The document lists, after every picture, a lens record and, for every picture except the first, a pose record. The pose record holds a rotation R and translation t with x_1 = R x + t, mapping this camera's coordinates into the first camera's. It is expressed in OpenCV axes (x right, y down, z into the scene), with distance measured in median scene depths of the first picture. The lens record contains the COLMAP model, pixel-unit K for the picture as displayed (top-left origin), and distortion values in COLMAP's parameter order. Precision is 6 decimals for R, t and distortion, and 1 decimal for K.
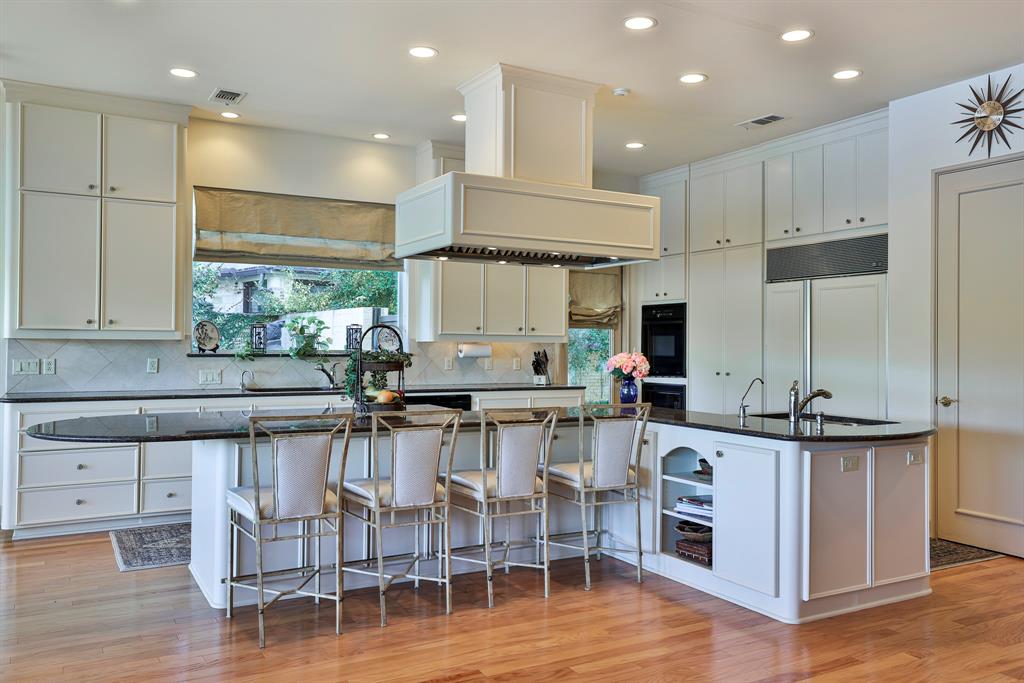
lens RADIAL K [[808.2, 0, 510.8], [0, 808.2, 340.8], [0, 0, 1]] dist [0.018208, 0.004738]
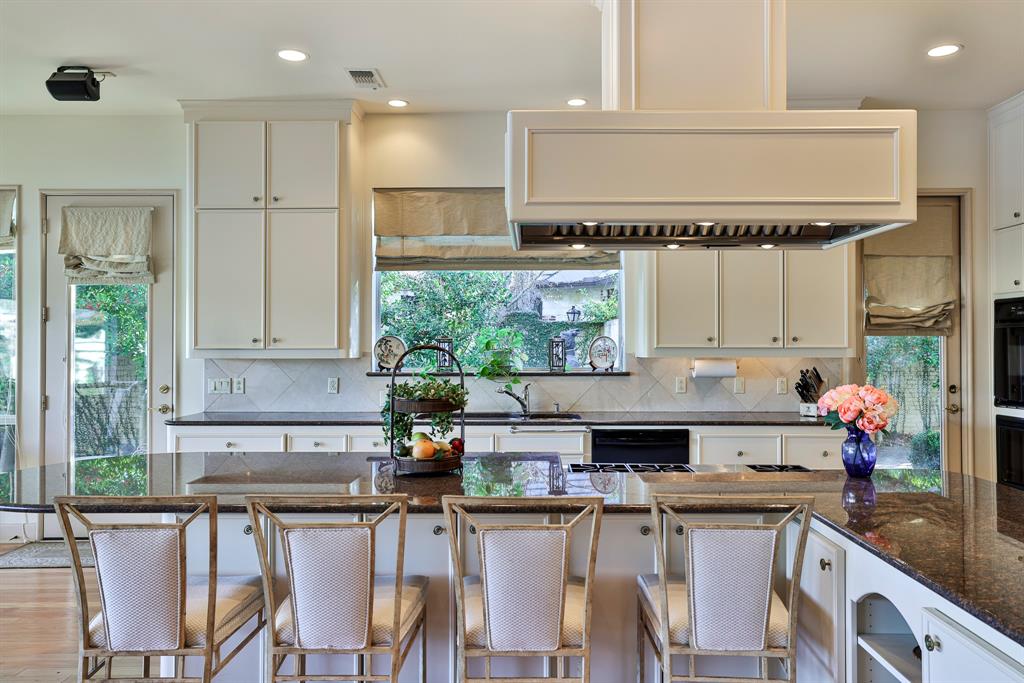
lens RADIAL K [[759.7, 0, 514.9], [0, 759.7, 343.2], [0, 0, 1]] dist [0.002642, 0.001034]
pose [[0.869152, -0.009590, -0.494452, 0.164282], [0.010320, 0.999946, -0.001253, -0.014078], [0.494437, -0.004013, 0.869204, 0.328280]]
